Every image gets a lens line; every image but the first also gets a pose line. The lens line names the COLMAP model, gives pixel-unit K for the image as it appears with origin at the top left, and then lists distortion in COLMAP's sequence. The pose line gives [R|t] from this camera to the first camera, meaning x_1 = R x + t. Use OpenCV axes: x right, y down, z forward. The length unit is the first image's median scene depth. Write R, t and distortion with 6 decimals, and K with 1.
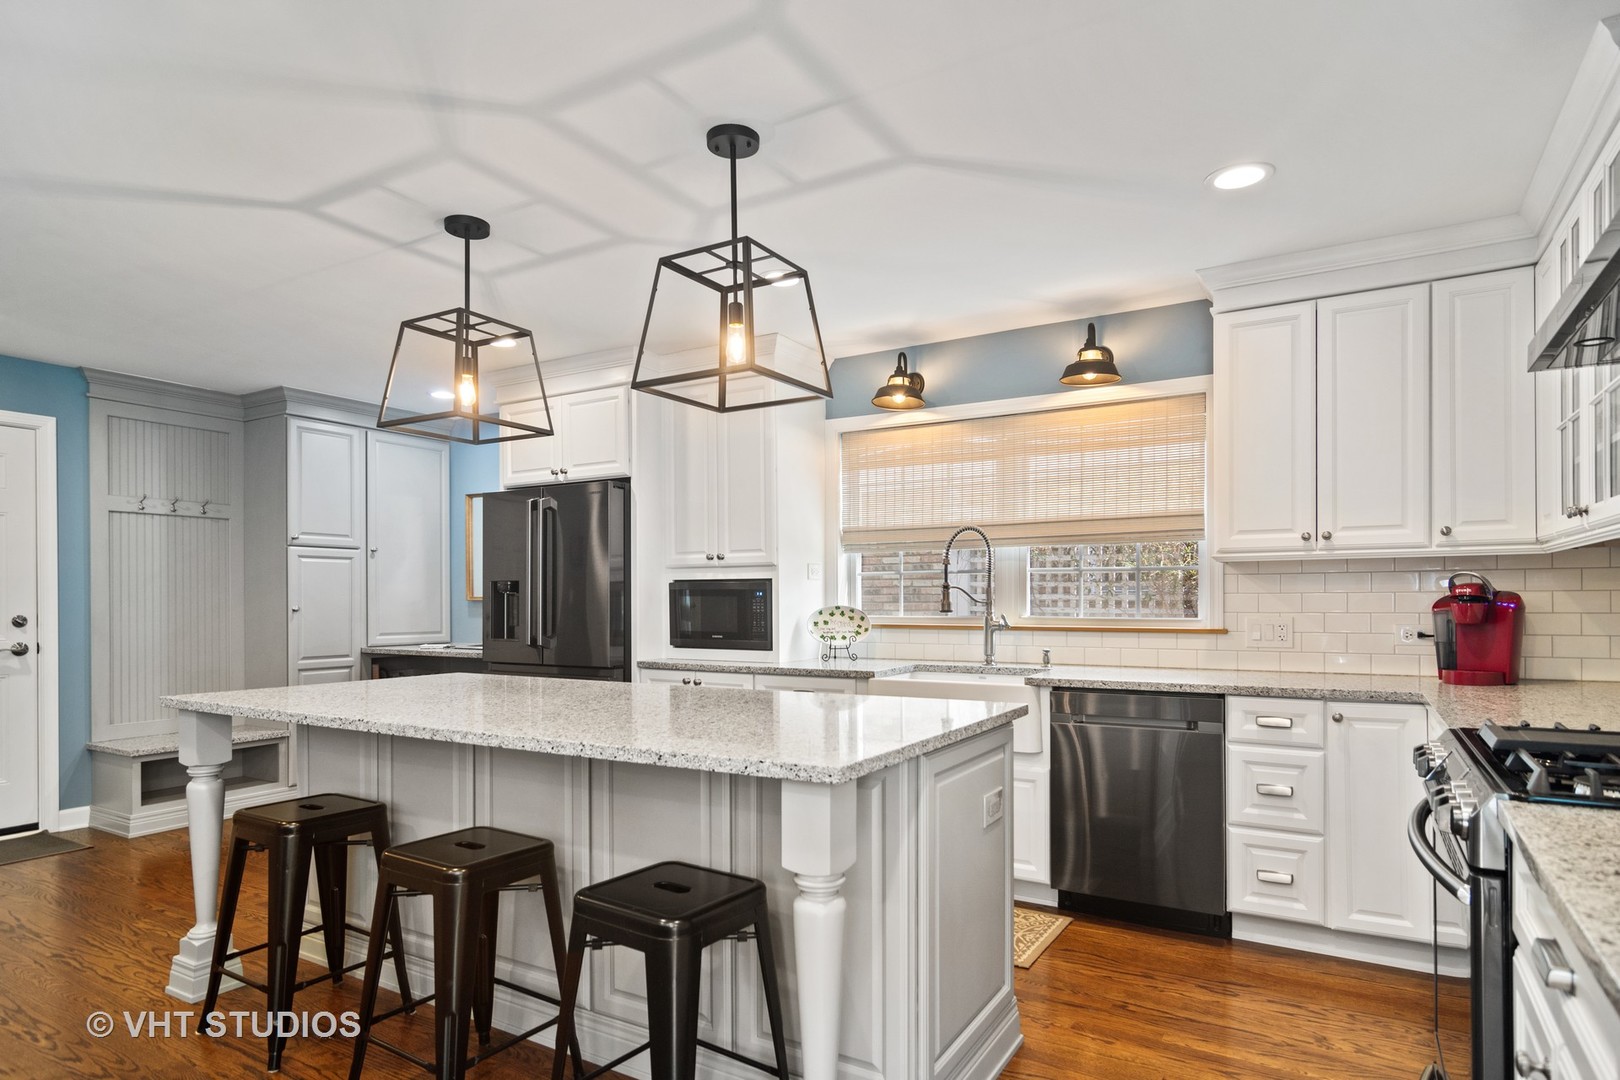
lens RADIAL K [[895.5, 0, 815.4], [0, 895.5, 599.0], [0, 0, 1]] dist [0.001276, 0.000699]
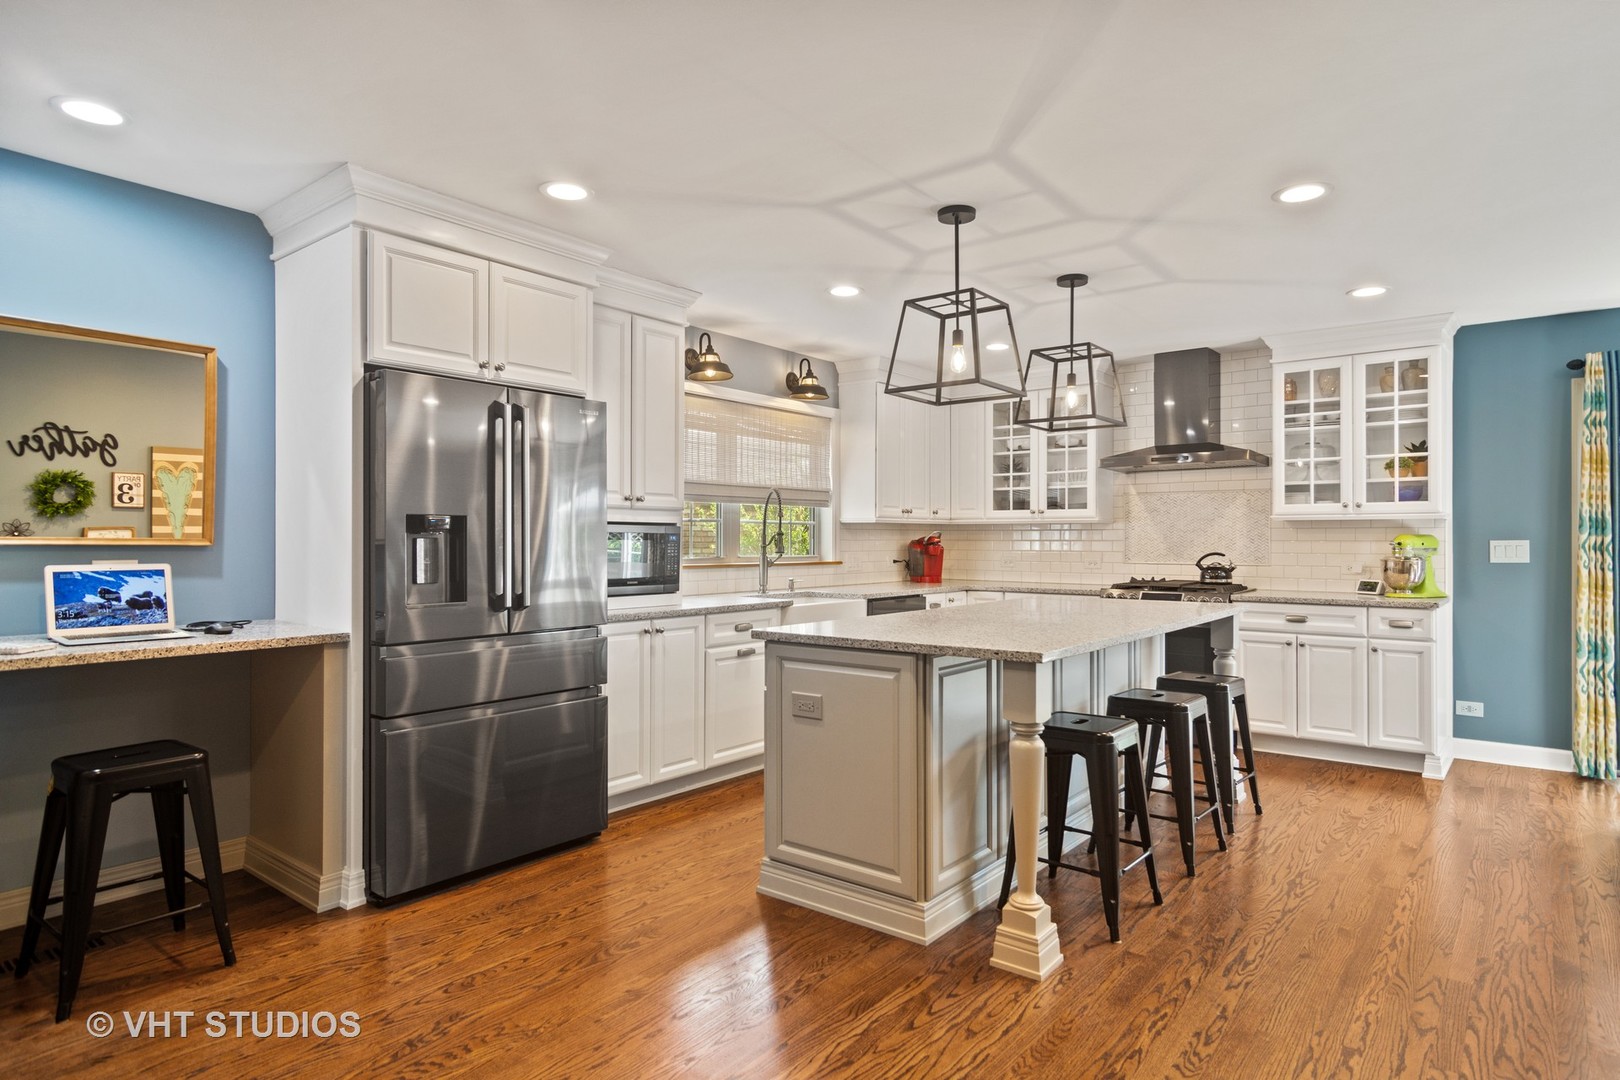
lens RADIAL K [[902.6, 0, 808.3], [0, 902.6, 535.4], [0, 0, 1]] dist [0.000324, 0.000333]
pose [[0.138336, 0.010268, 0.990332, -1.445267], [0.000625, 0.999945, -0.010455, 0.002861], [-0.990385, 0.002065, 0.138322, 0.965069]]
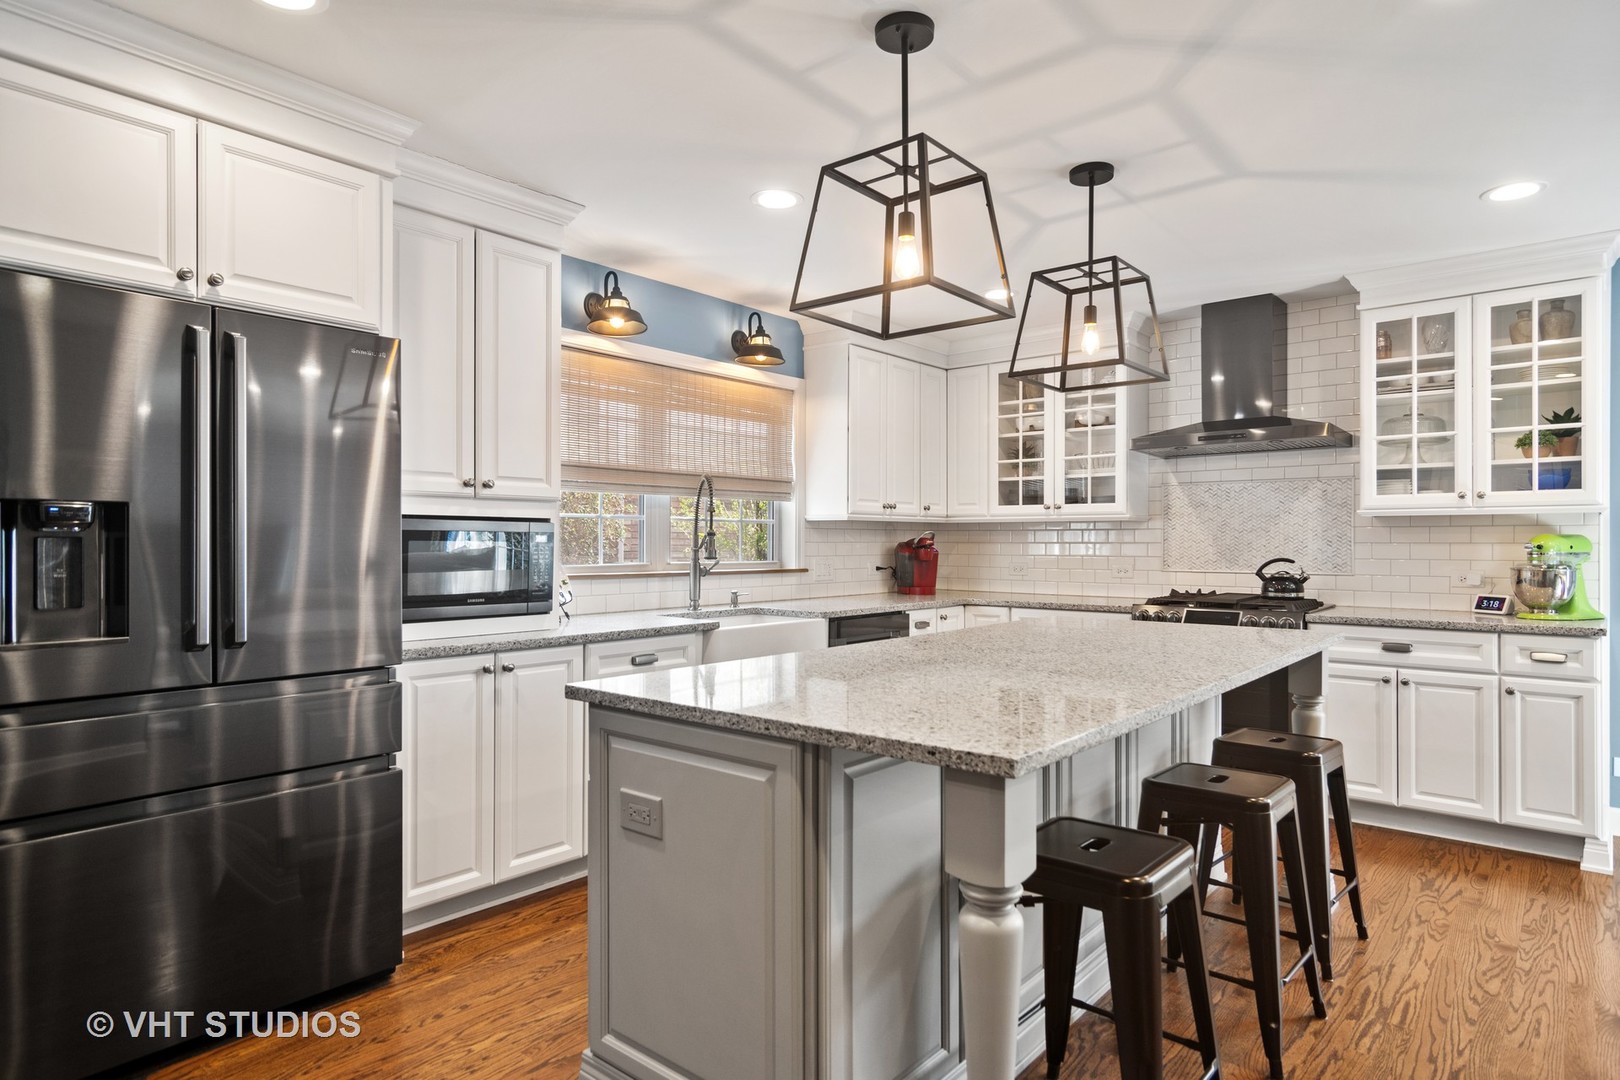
lens RADIAL K [[909.7, 0, 810.0], [0, 909.7, 540.0], [0, 0, 1]] dist [0.000275, 0.000823]
pose [[0.166367, 0.008342, 0.986029, -1.054622], [0.000161, 0.999964, -0.008487, 0.002486], [-0.986064, 0.001571, 0.166360, 0.894628]]
